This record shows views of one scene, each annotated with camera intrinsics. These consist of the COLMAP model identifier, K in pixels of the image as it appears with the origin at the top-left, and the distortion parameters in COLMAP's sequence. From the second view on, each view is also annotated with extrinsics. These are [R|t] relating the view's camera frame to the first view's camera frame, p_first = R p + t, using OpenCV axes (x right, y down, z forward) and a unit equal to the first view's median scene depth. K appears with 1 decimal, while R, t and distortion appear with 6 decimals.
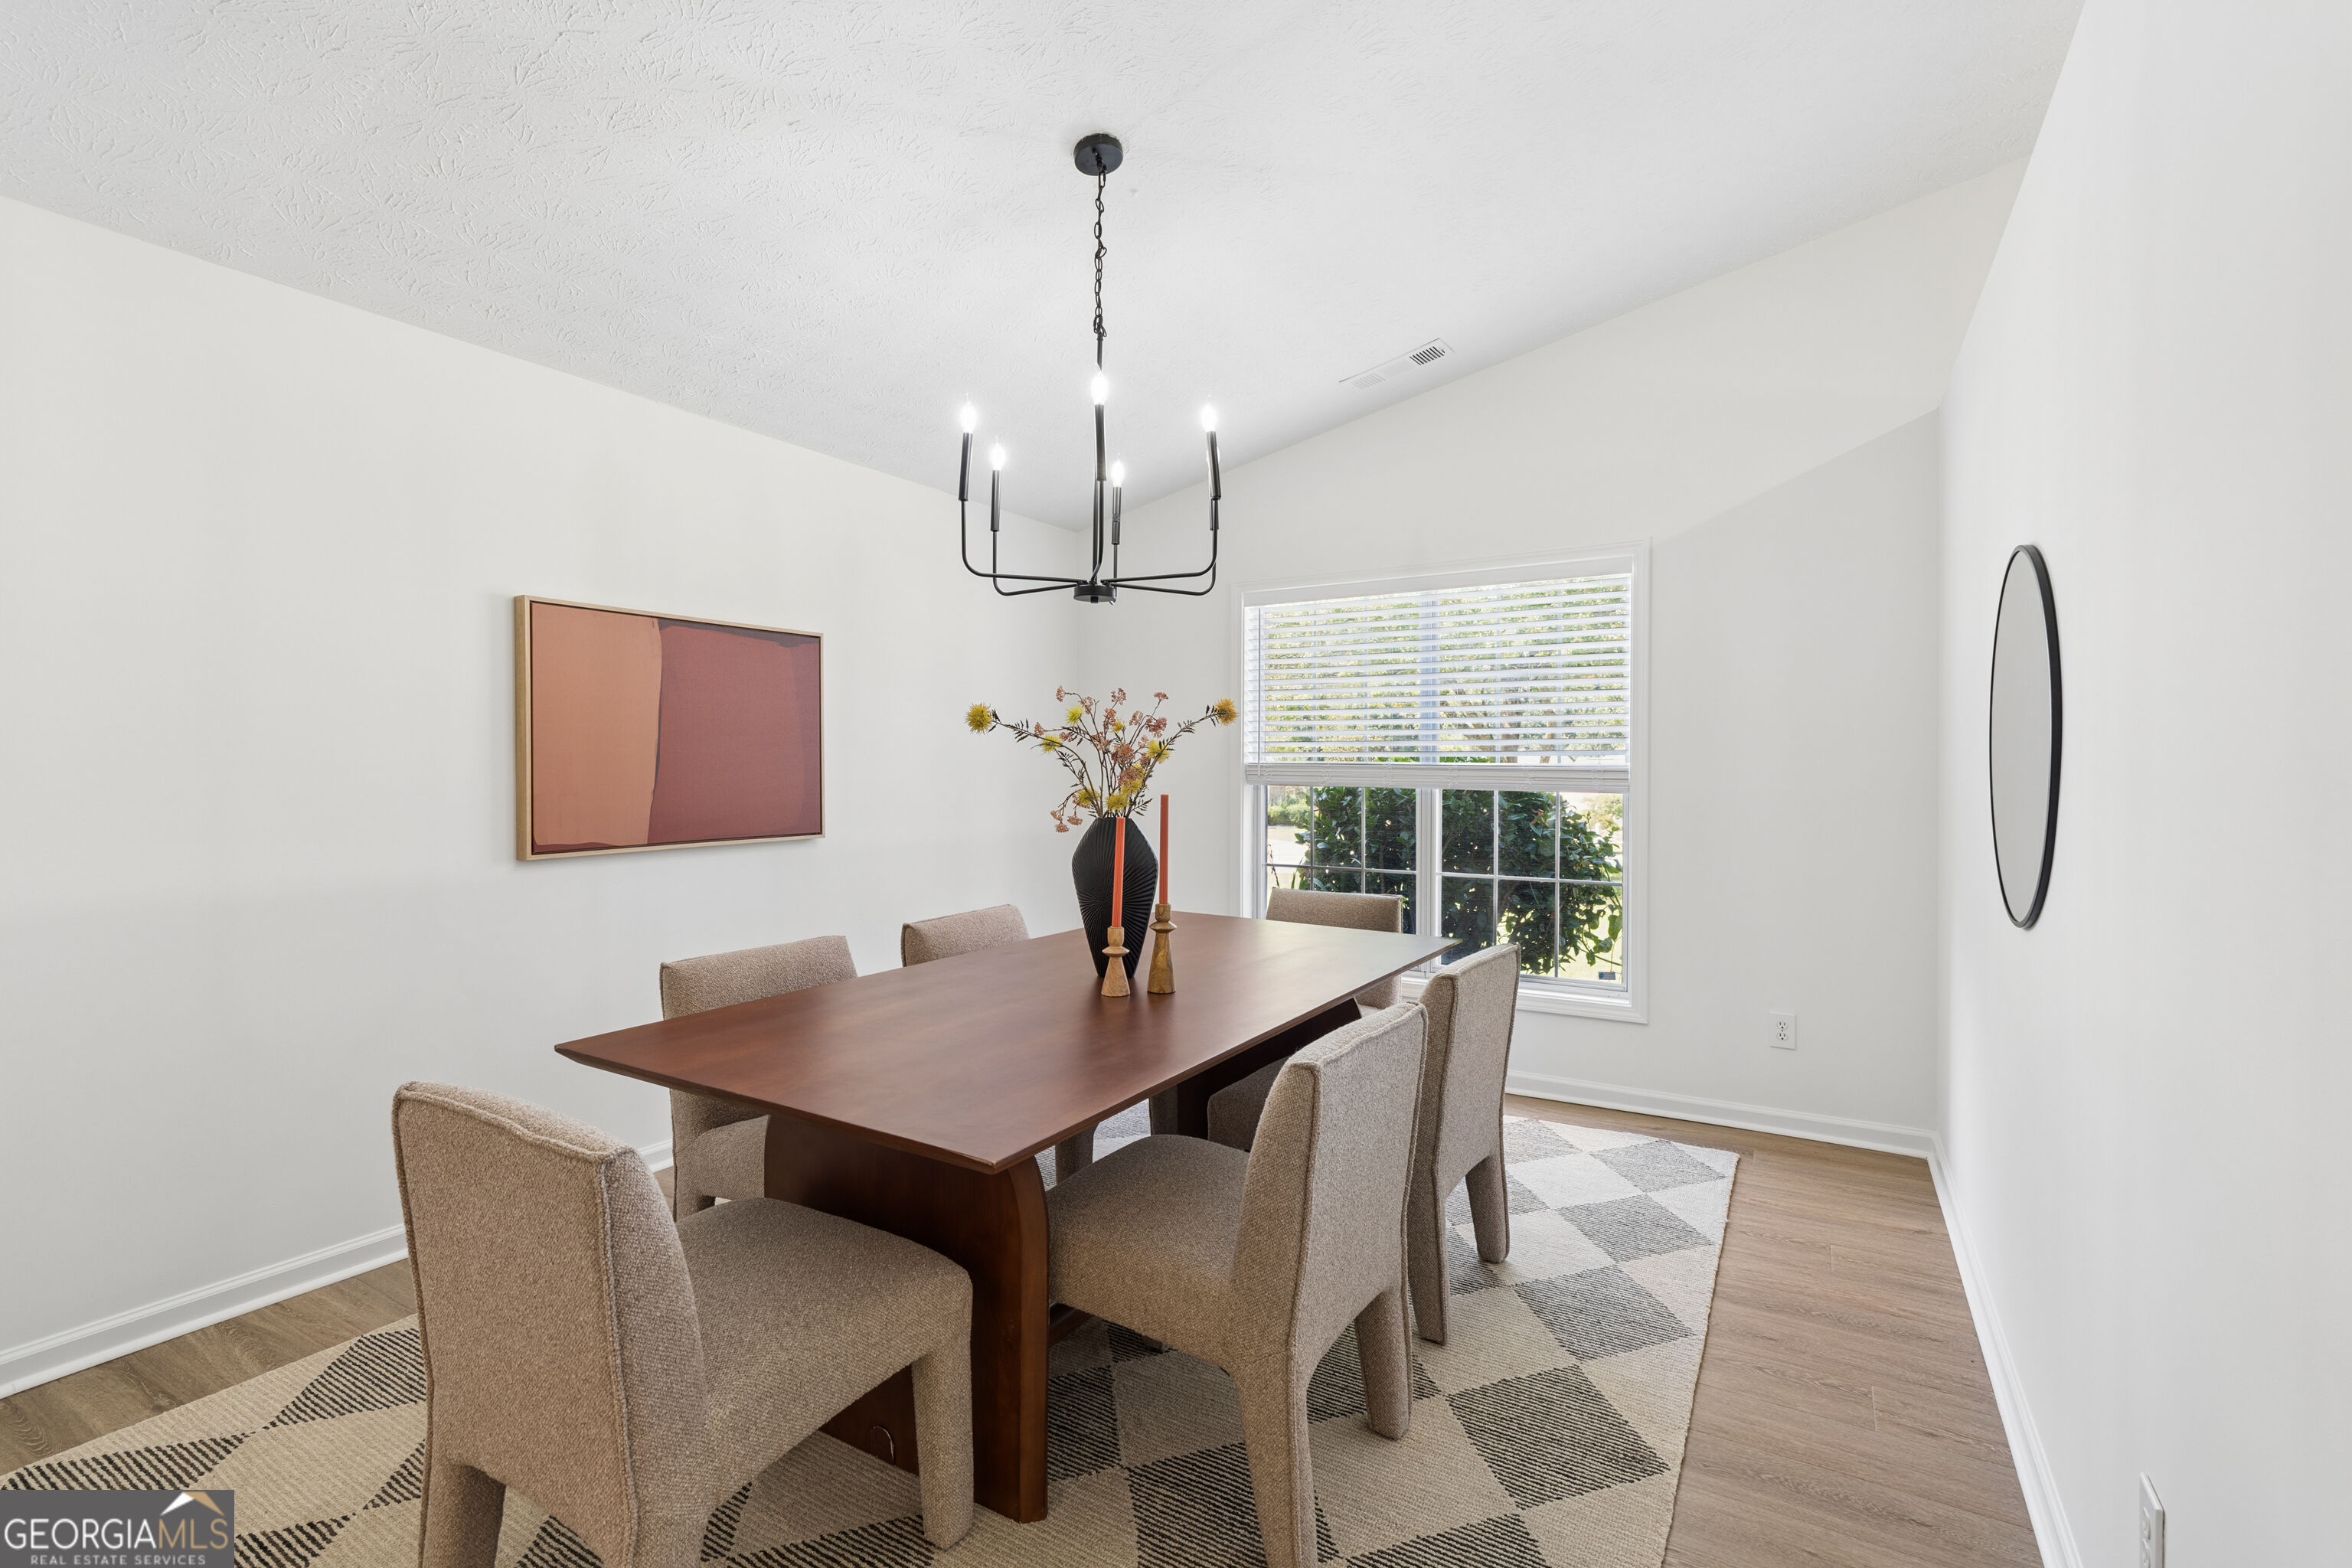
lens RADIAL K [[1068.1, 0, 1173.2], [0, 1068.1, 759.5], [0, 0, 1]] dist [-0.001879, 0.000016]
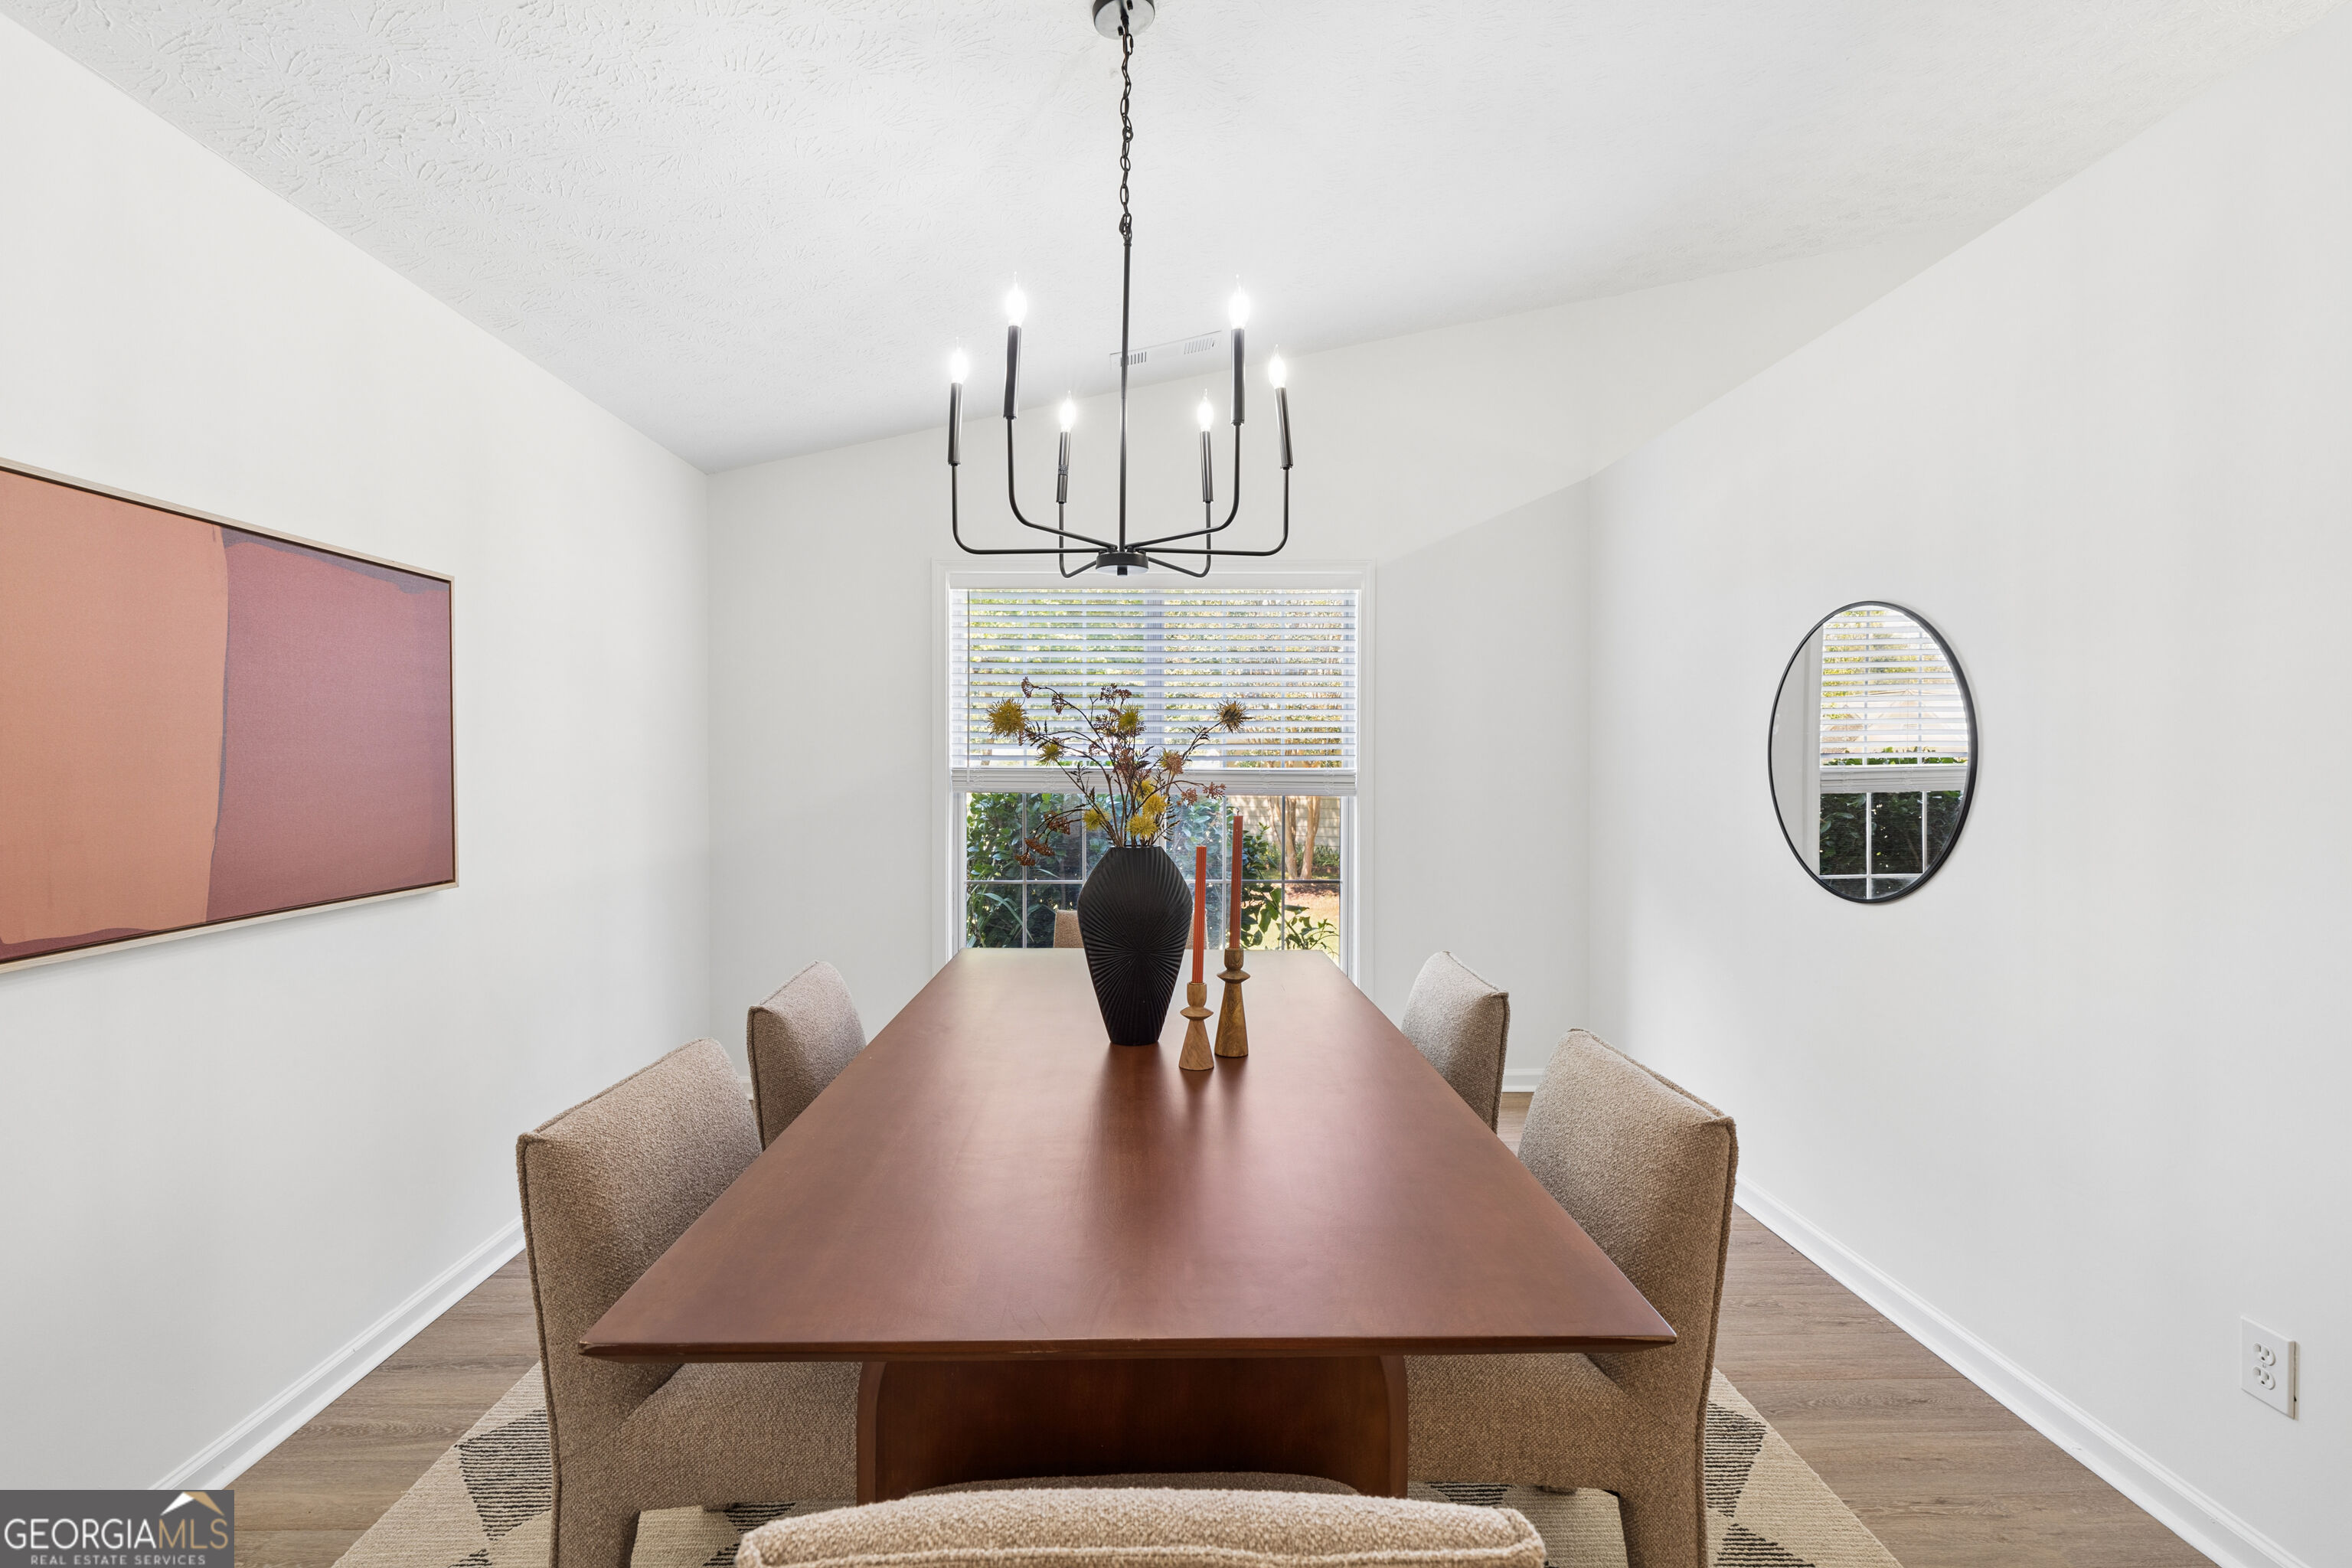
lens RADIAL K [[1068.1, 0, 1173.2], [0, 1068.1, 759.5], [0, 0, 1]] dist [-0.001879, 0.000016]
pose [[0.838503, -0.001035, 0.544896, -0.462949], [-0.000753, 0.999995, 0.003058, -0.011799], [-0.544896, -0.002974, 0.838498, 0.308202]]
